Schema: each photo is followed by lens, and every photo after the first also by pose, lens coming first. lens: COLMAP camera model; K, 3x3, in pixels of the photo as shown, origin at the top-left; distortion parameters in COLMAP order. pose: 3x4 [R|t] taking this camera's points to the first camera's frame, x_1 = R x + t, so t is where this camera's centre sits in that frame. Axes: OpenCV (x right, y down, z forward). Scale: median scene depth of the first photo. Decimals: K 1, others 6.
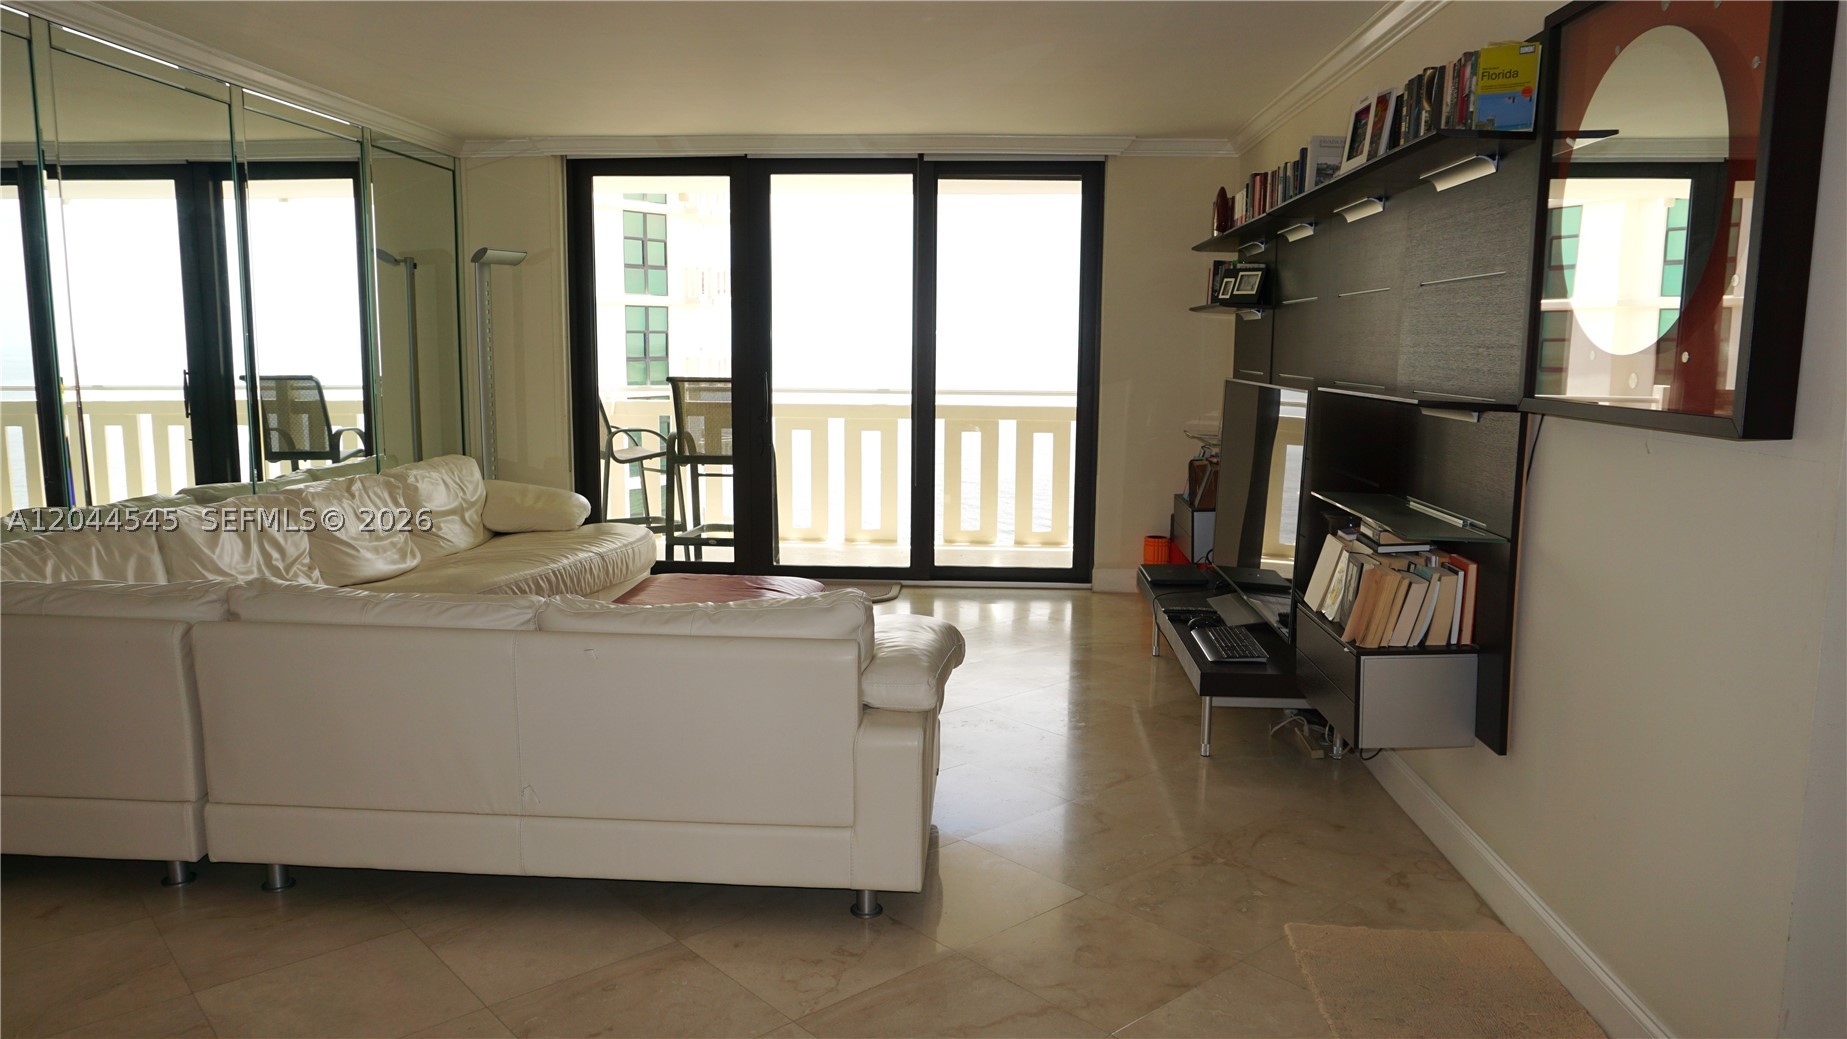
lens RADIAL K [[1239.3, 0, 923.5], [0, 1239.3, 519.5], [0, 0, 1]] dist [-0.004868, -0.001956]
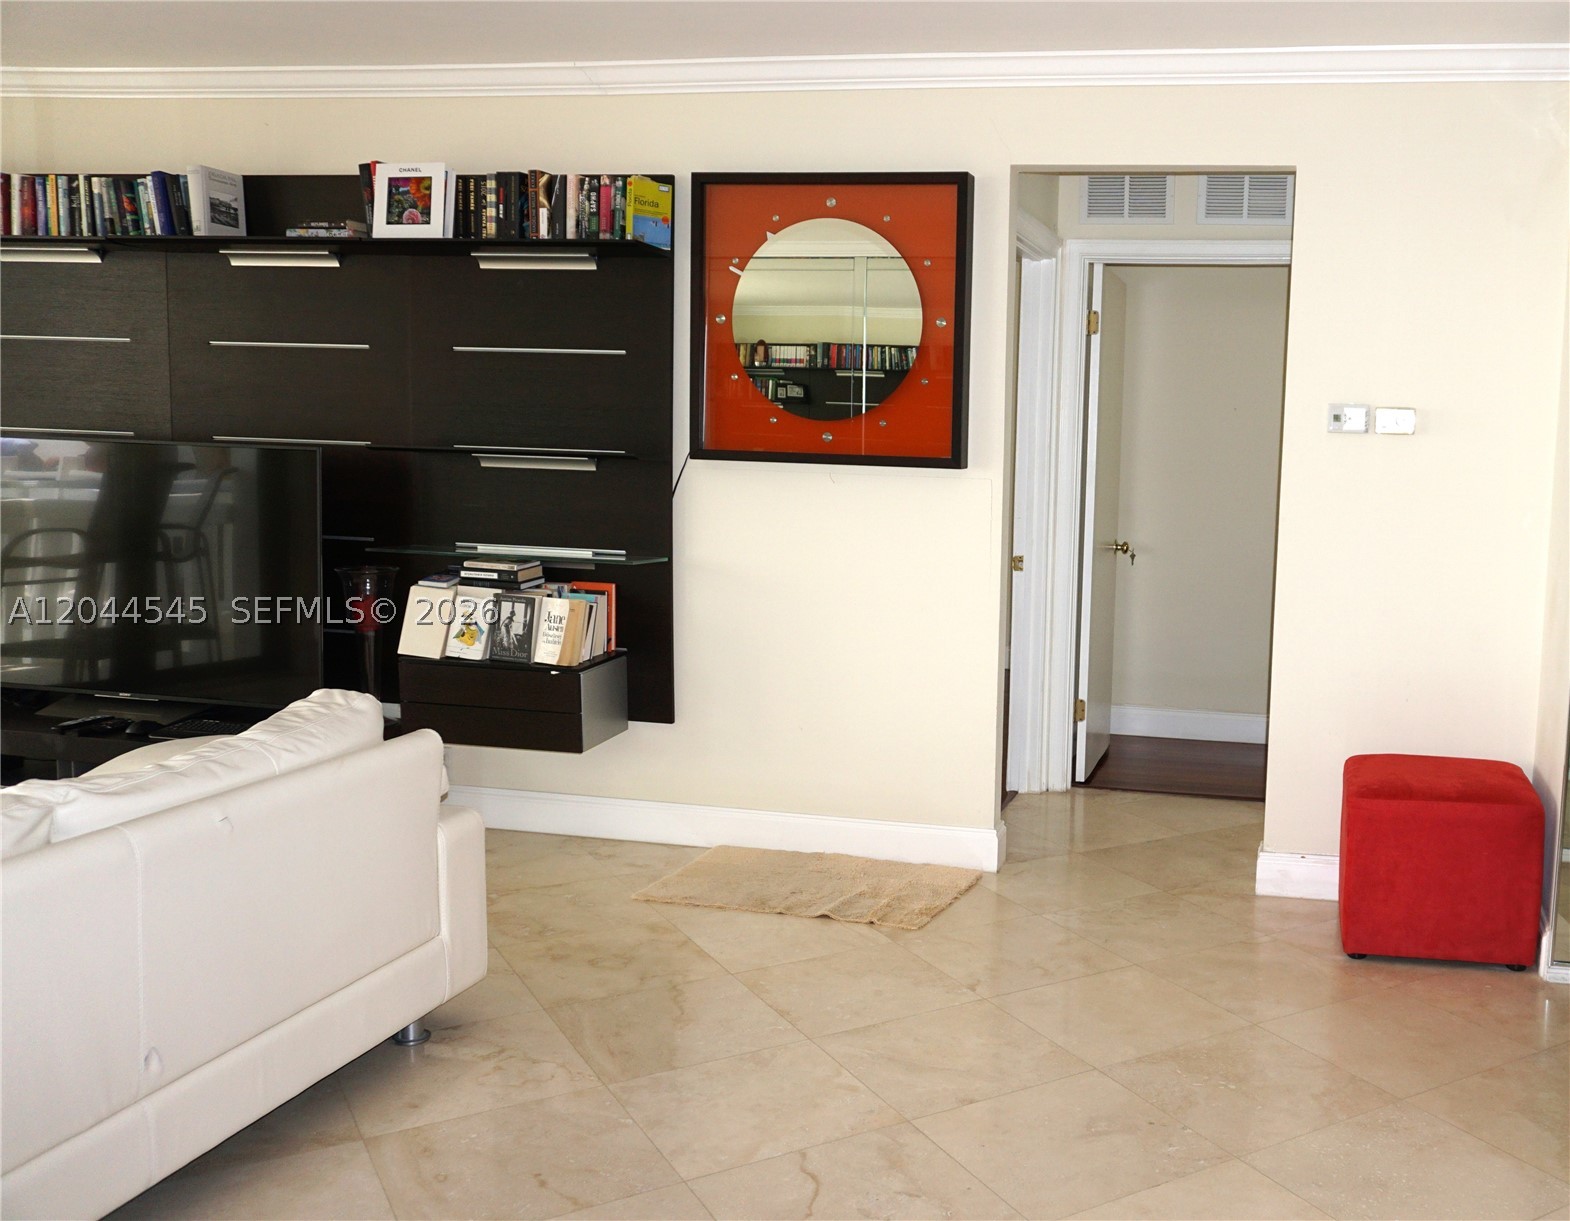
lens RADIAL K [[1456.7, 0, 1072.2], [0, 1456.7, 611.0], [0, 0, 1]] dist [-0.047352, 0.037574]
pose [[0.118878, -0.122630, 0.985307, -0.438319], [0.105988, 0.988241, 0.110208, -0.022923], [-0.987236, 0.091330, 0.130477, 0.167470]]
